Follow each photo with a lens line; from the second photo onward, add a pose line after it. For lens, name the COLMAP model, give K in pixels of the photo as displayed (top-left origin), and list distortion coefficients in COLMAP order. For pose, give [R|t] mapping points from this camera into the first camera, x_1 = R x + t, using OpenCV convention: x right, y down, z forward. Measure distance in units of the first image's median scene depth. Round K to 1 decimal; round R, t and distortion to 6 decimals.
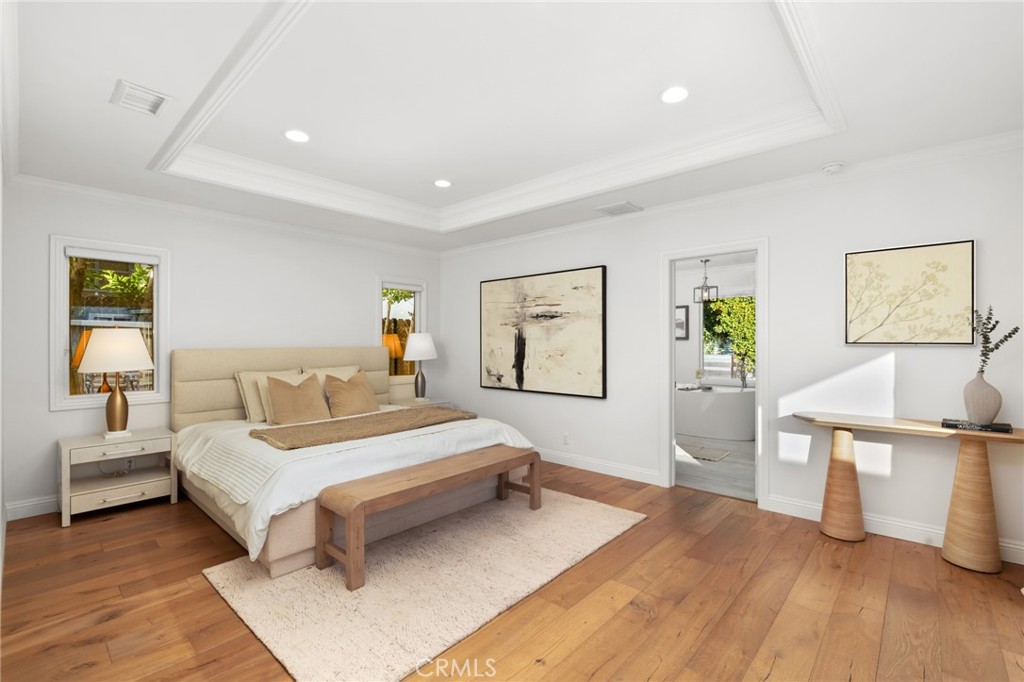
lens RADIAL K [[455.9, 0, 514.8], [0, 455.9, 341.8], [0, 0, 1]] dist [-0.005041, -0.000144]
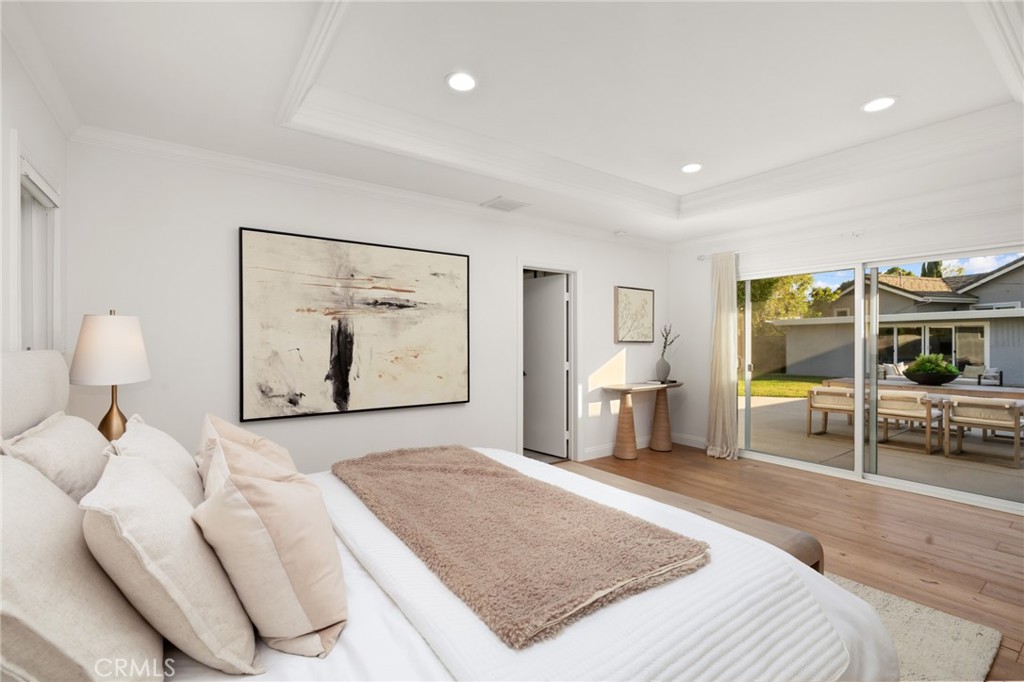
lens RADIAL K [[455.9, 0, 515.0], [0, 455.9, 342.5], [0, 0, 1]] dist [-0.005041, -0.000144]
pose [[0.211018, -0.004493, 0.977472, -0.590565], [-0.006814, 0.999958, 0.006067, -0.000593], [-0.977458, -0.007941, 0.210979, 0.627816]]
